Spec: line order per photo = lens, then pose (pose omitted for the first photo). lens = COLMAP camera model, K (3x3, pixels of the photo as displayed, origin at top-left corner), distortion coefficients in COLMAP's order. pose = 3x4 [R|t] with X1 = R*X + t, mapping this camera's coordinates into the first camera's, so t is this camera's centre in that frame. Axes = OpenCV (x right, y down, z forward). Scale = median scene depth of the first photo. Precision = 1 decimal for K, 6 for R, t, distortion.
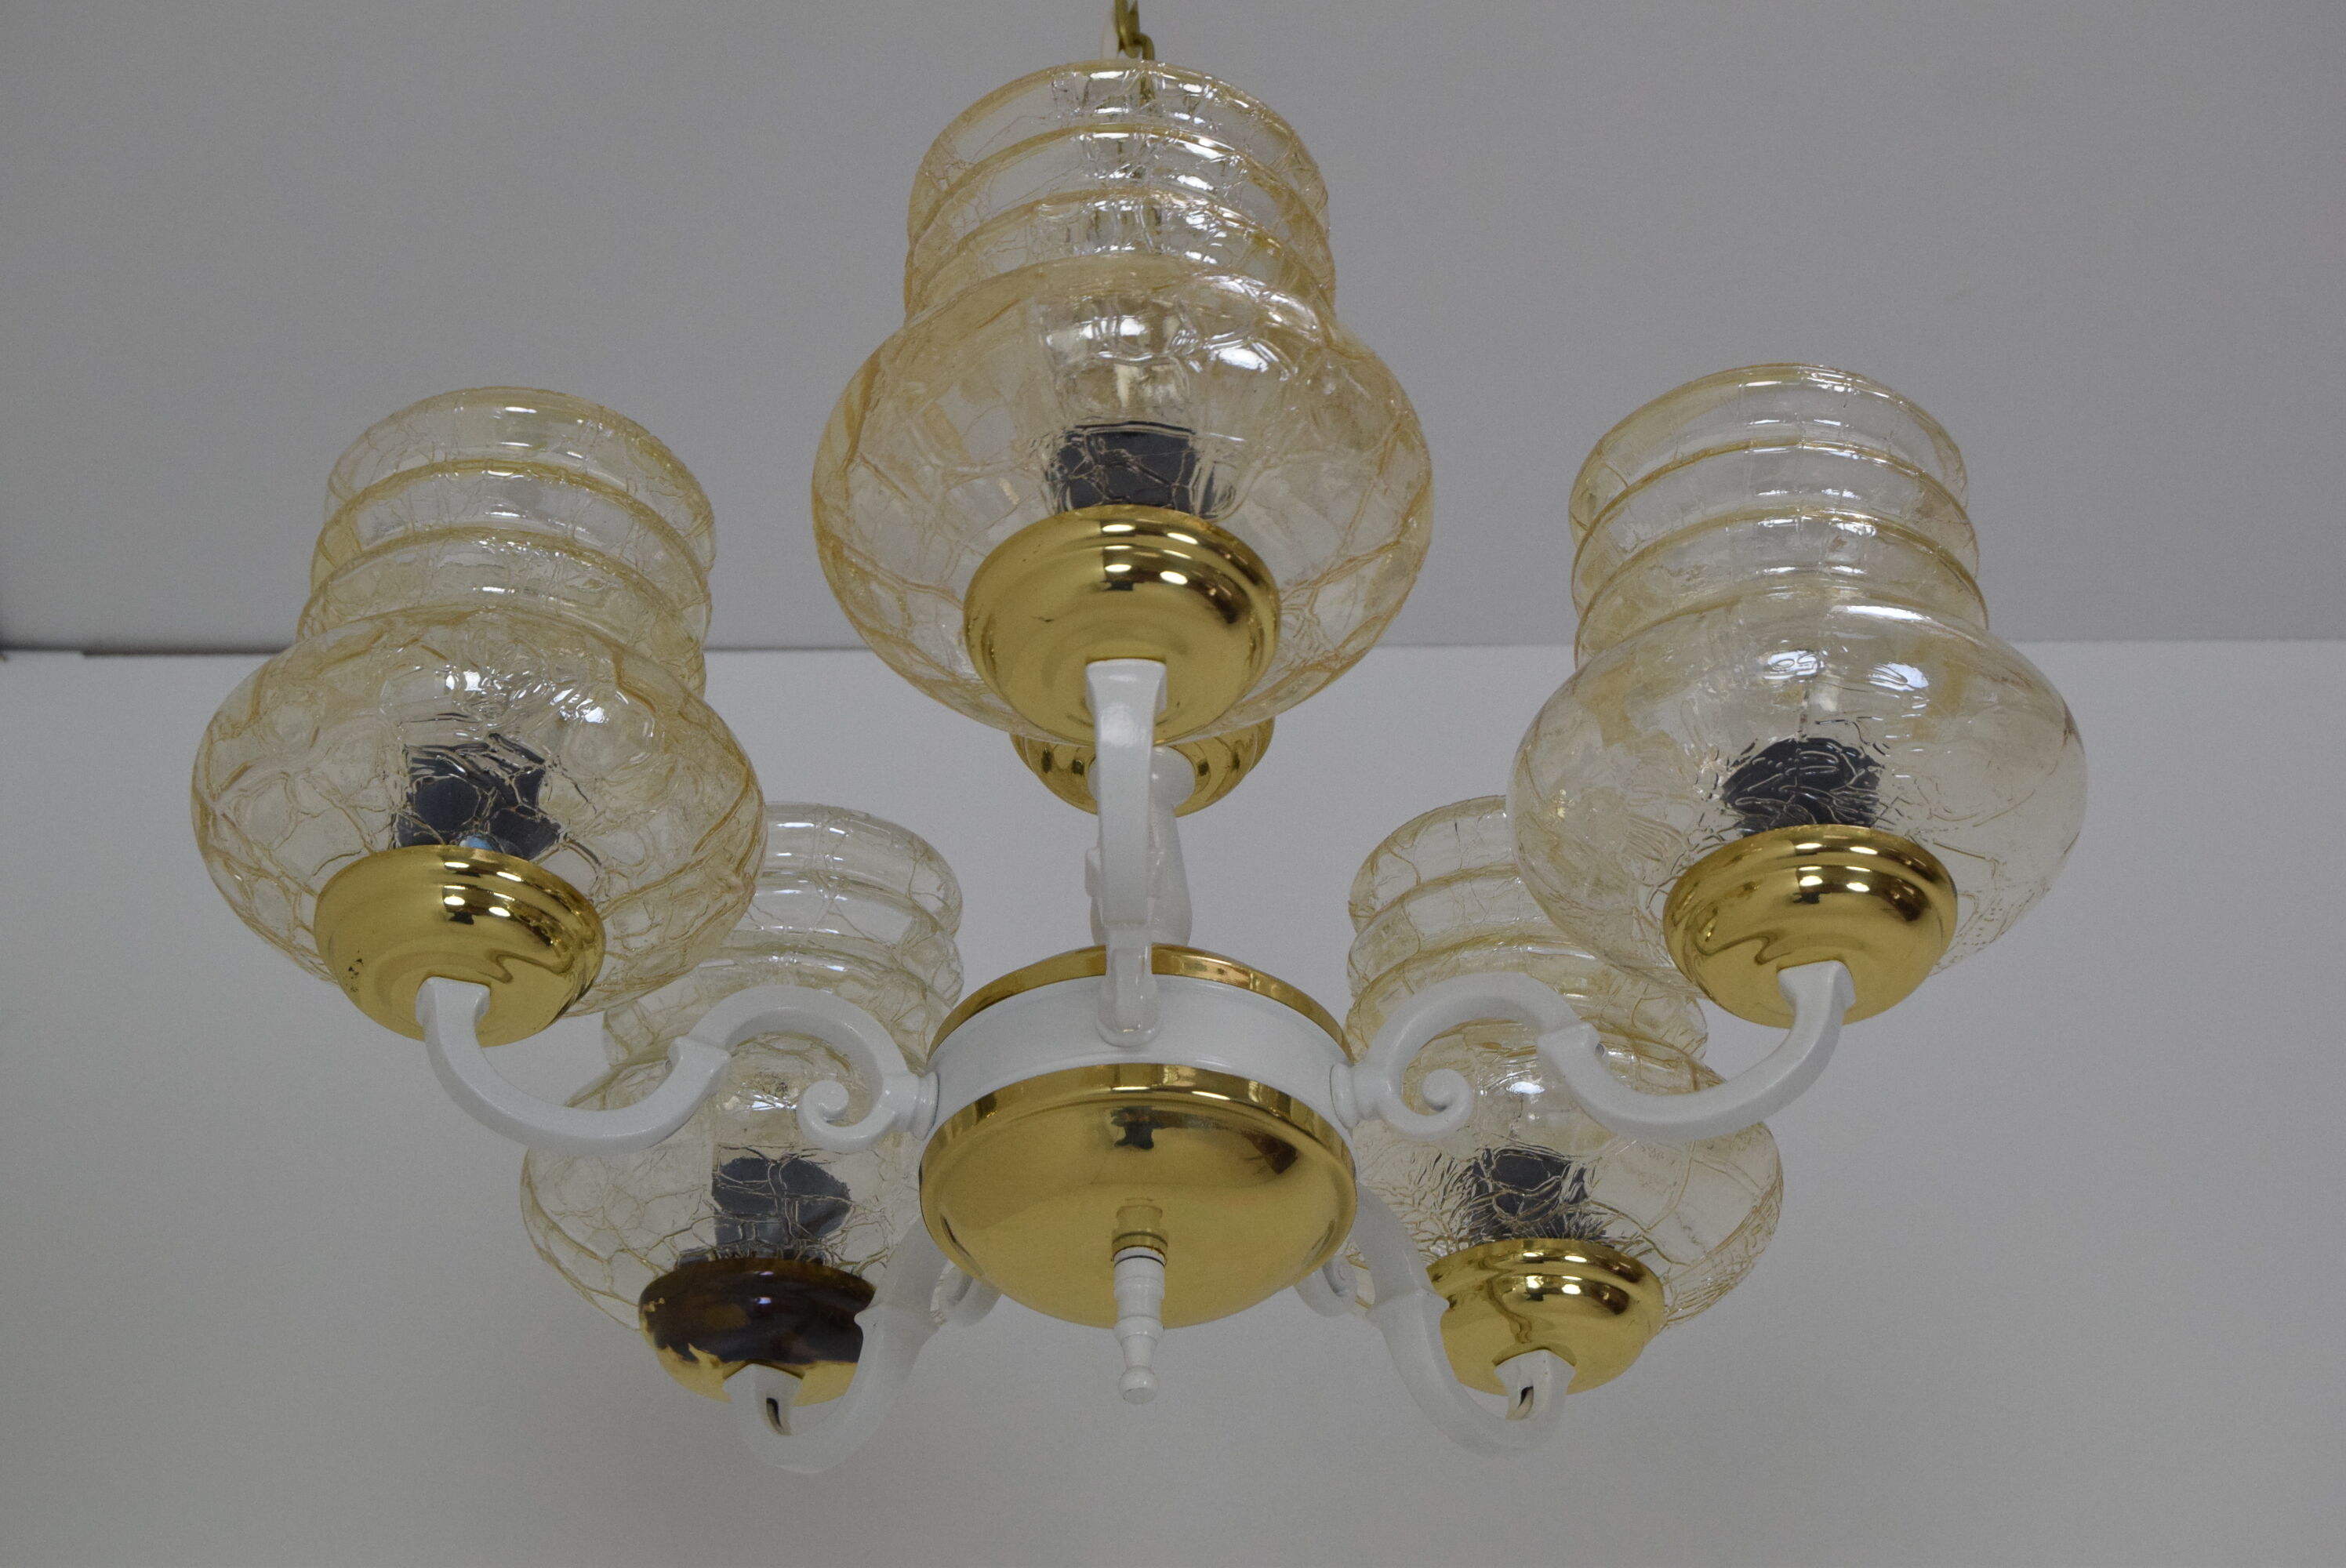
lens RADIAL K [[4946.8, 0, 1172.3], [0, 4946.8, 780.2], [0, 0, 1]] dist [-0.109907, 0.000000]
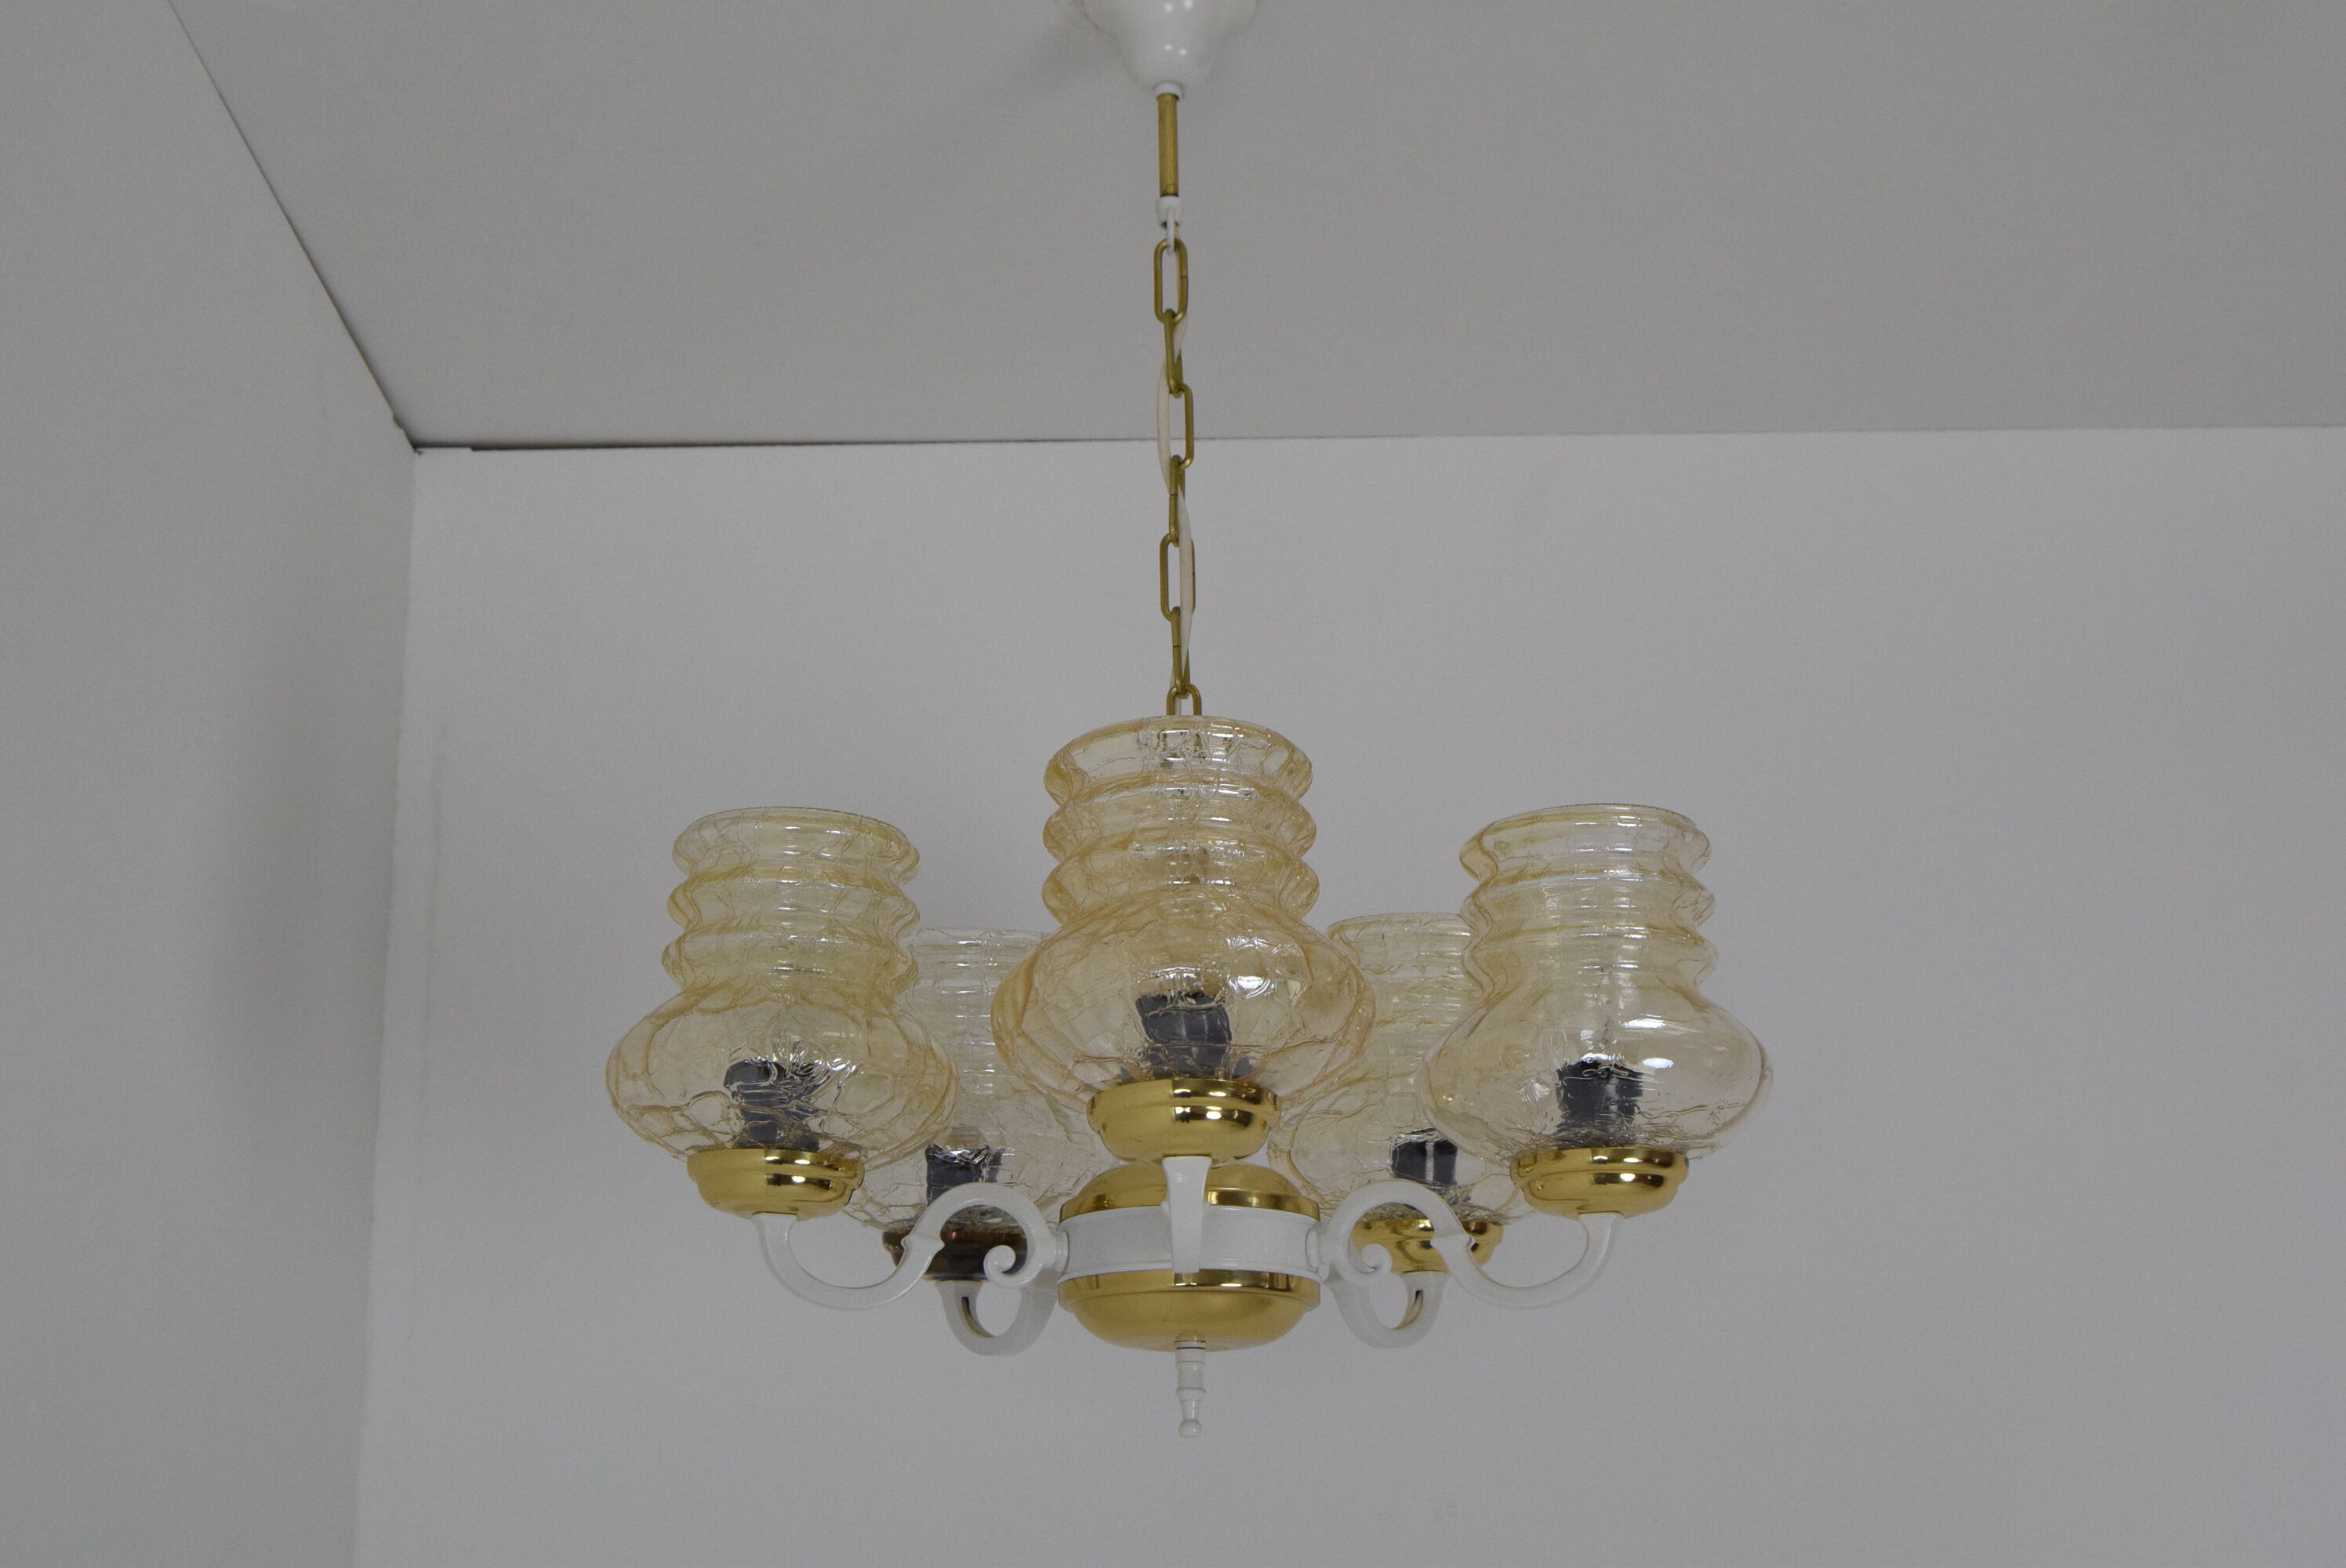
lens RADIAL K [[3381.3, 0, 1179.6], [0, 3381.3, 789.9], [0, 0, 1]] dist [-0.042810, 0.000000]
pose [[0.999994, -0.002129, 0.002547, -0.012687], [0.001151, 0.942059, 0.335445, -0.461342], [-0.003113, -0.335440, 0.942056, -0.015460]]
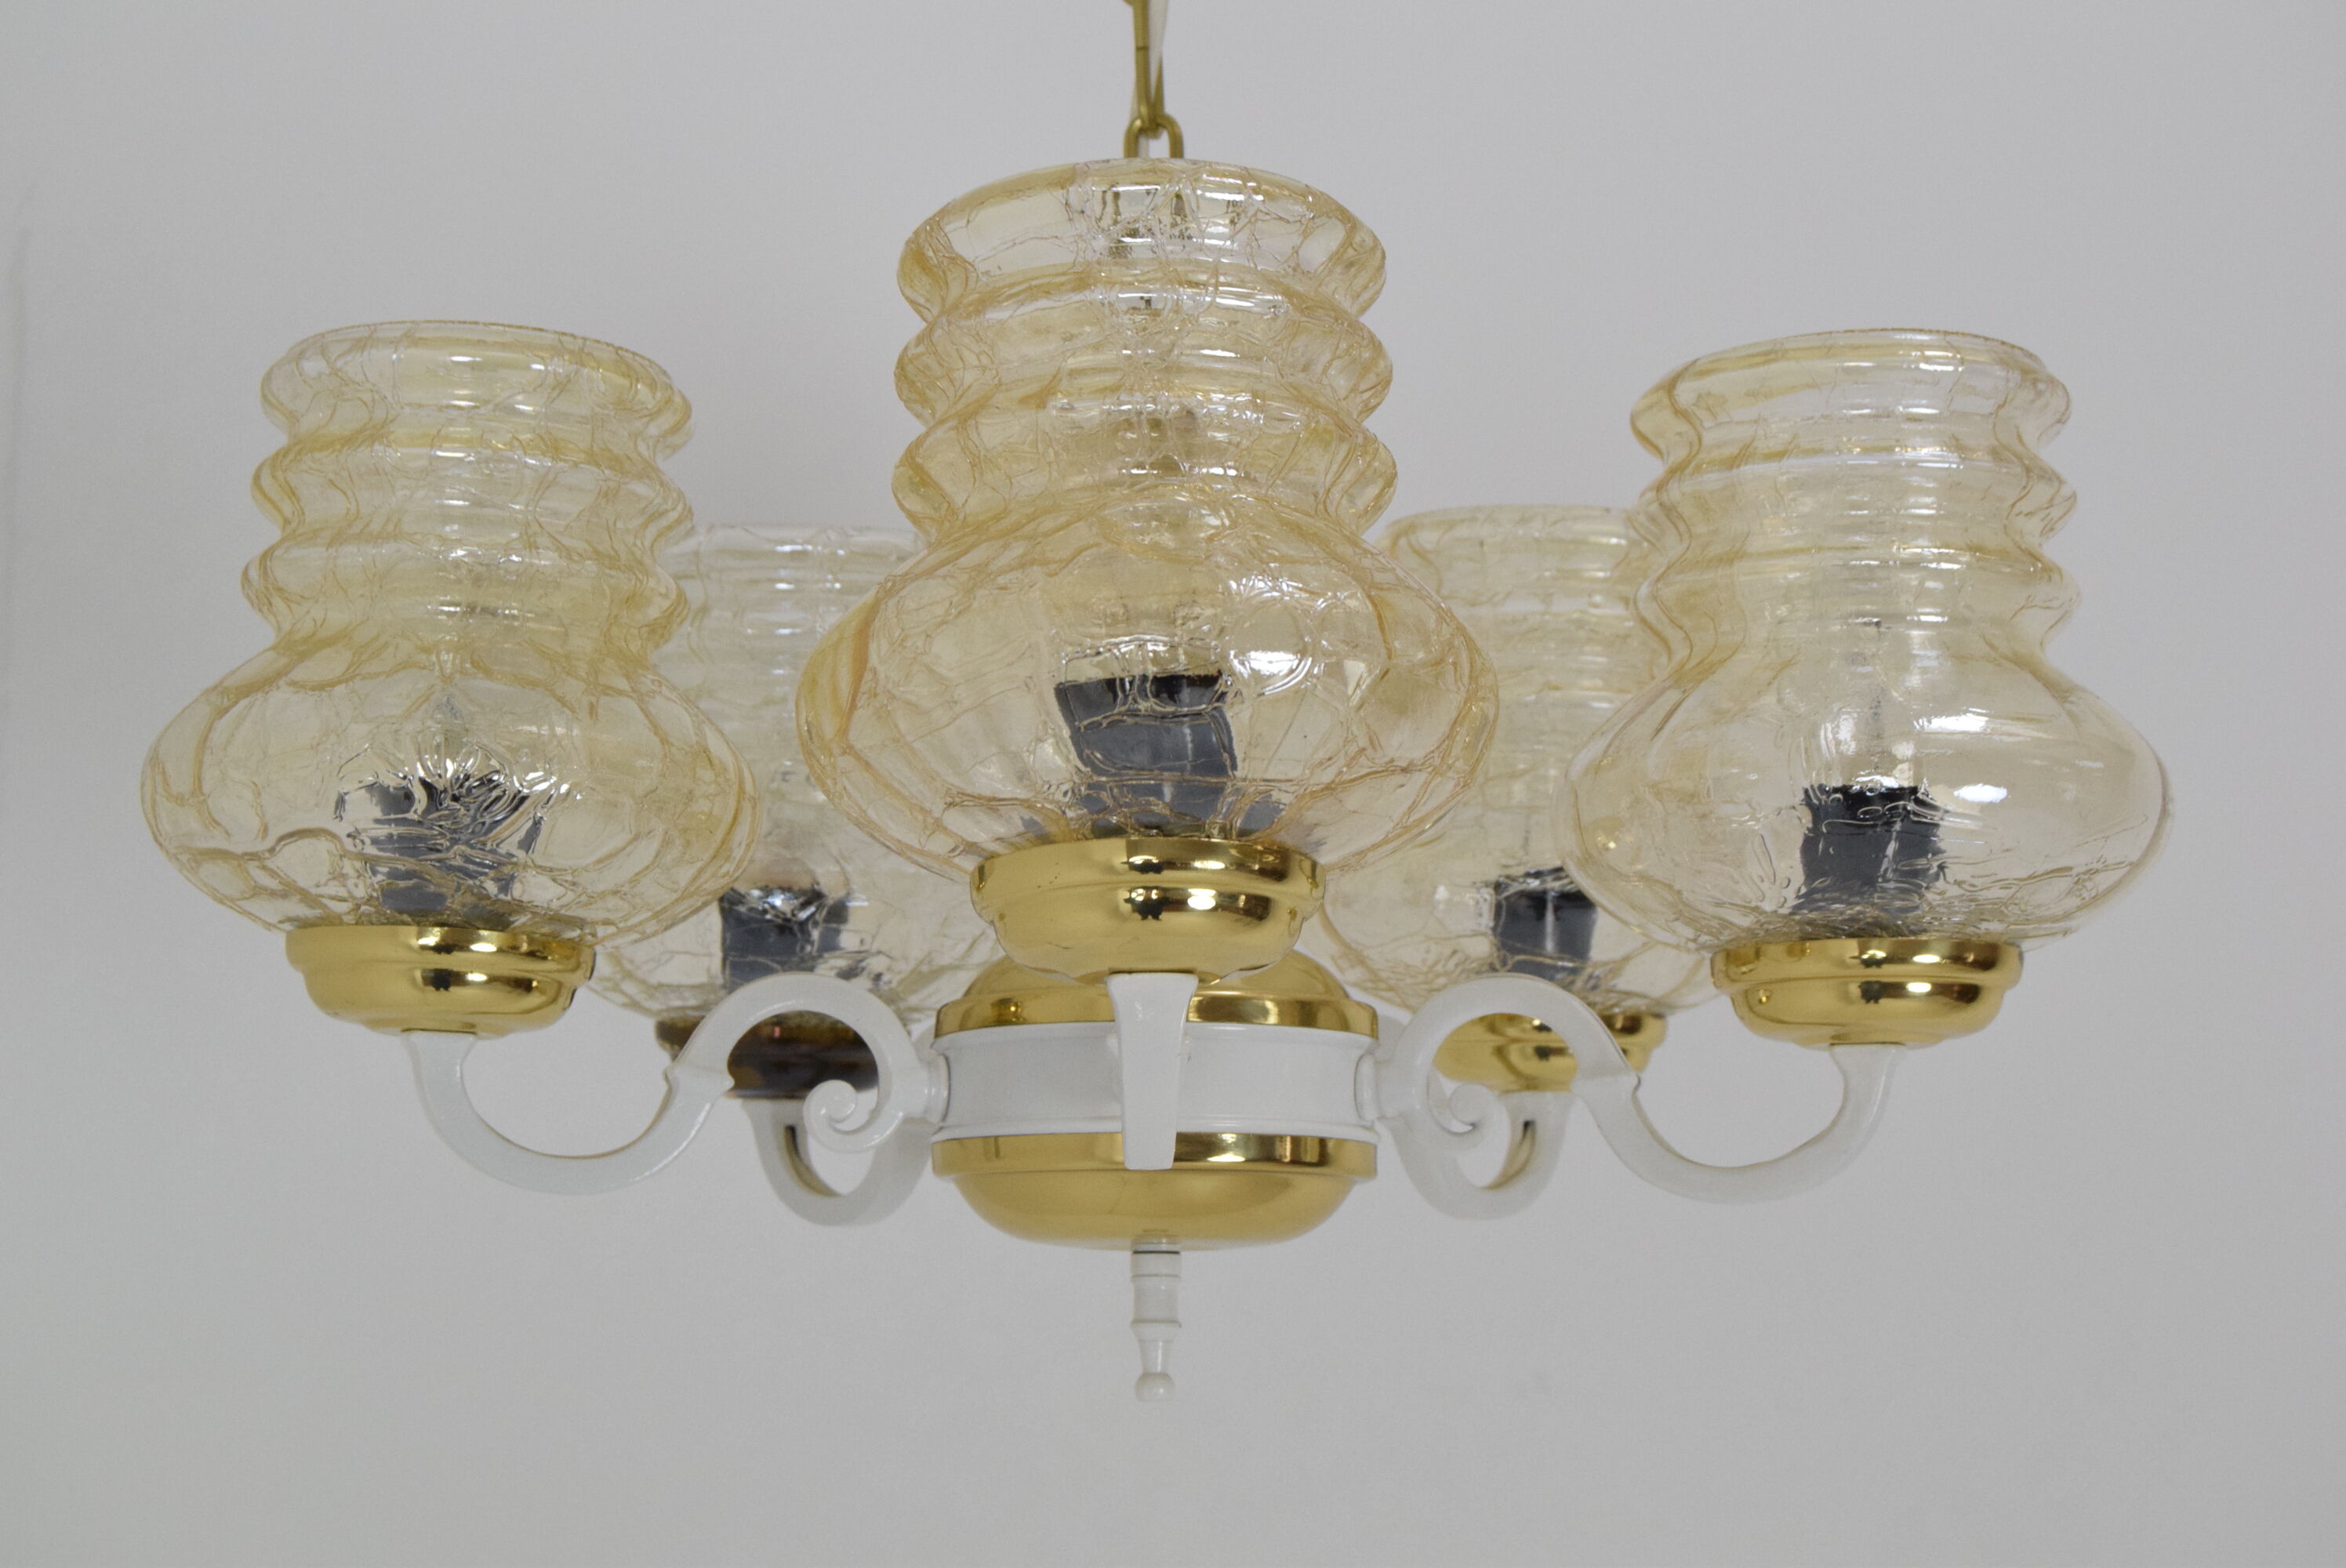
lens RADIAL K [[3994.9, 0, 1196.8], [0, 3994.9, 841.1], [0, 0, 1]] dist [-0.043008, 0.000000]
pose [[0.999876, 0.005284, 0.014817, -0.010590], [-0.011523, 0.887253, 0.461140, -0.341003], [-0.010710, -0.461254, 0.887204, 0.326506]]
